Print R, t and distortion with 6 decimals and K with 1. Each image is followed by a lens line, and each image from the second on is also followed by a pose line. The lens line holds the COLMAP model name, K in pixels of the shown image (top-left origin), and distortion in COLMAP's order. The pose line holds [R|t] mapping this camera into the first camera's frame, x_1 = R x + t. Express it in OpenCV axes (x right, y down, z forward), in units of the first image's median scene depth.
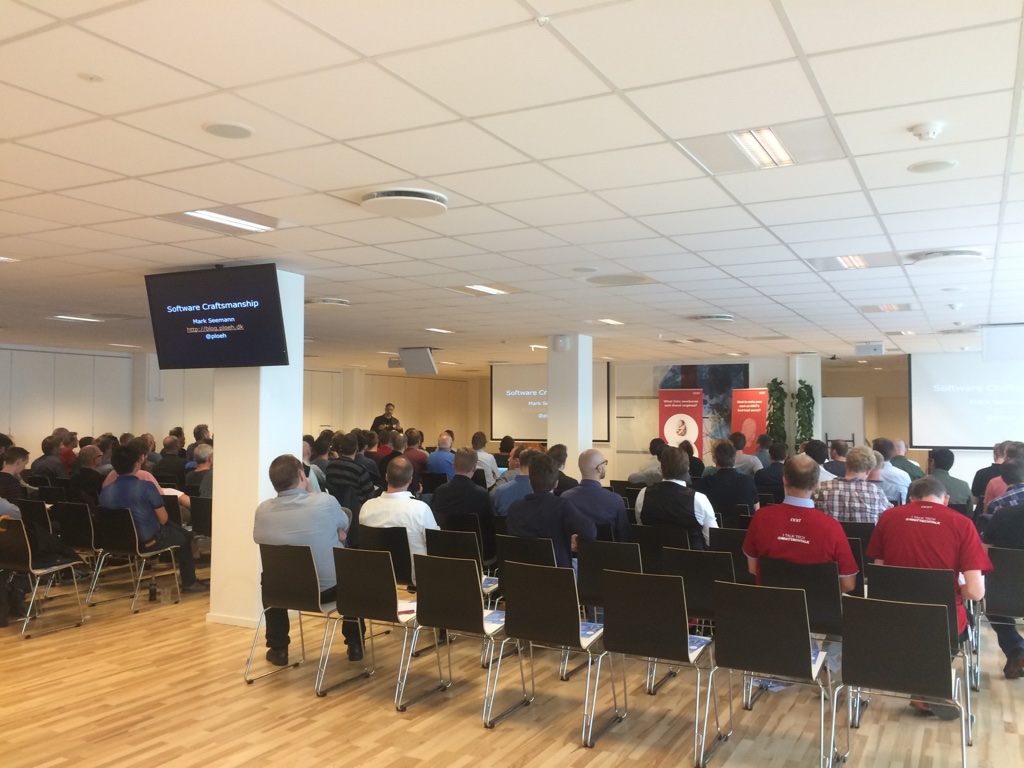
lens RADIAL K [[875.5, 0, 512.0], [0, 875.5, 384.0], [0, 0, 1]] dist [0.052326, -0.112836]
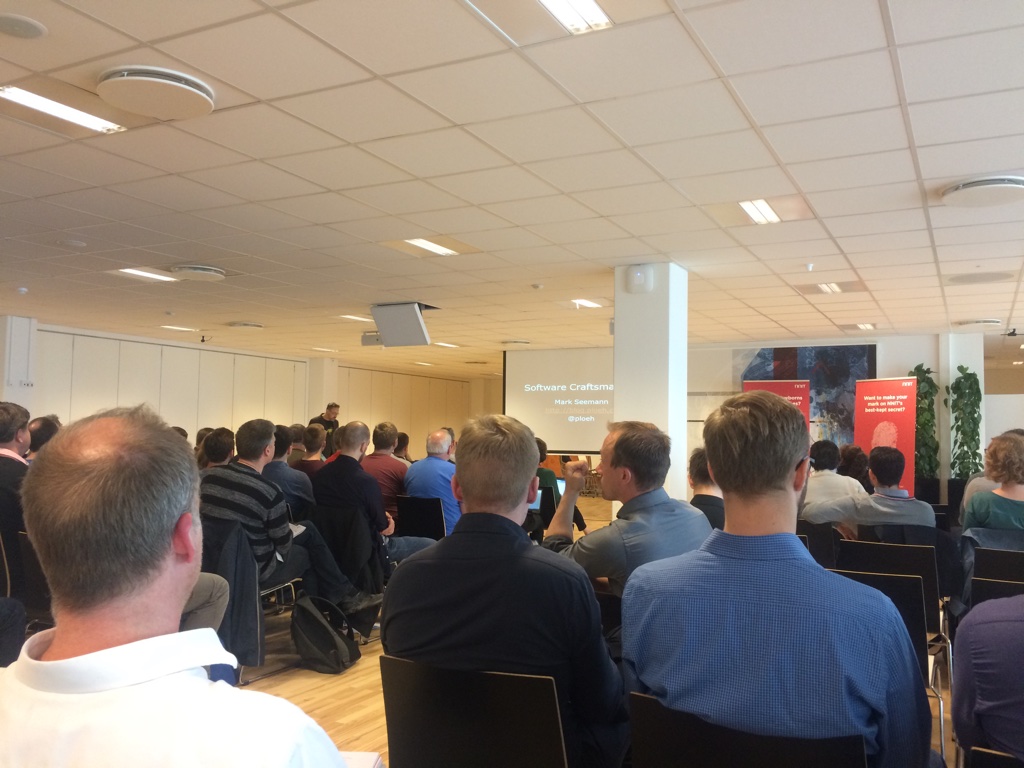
lens RADIAL K [[875.5, 0, 512.0], [0, 875.5, 384.0], [0, 0, 1]] dist [0.052326, -0.112836]
pose [[0.999926, 0.012089, 0.001630, -0.021945], [-0.012047, 0.999644, -0.023812, 0.029677], [-0.001917, 0.023791, 0.999715, 0.313400]]
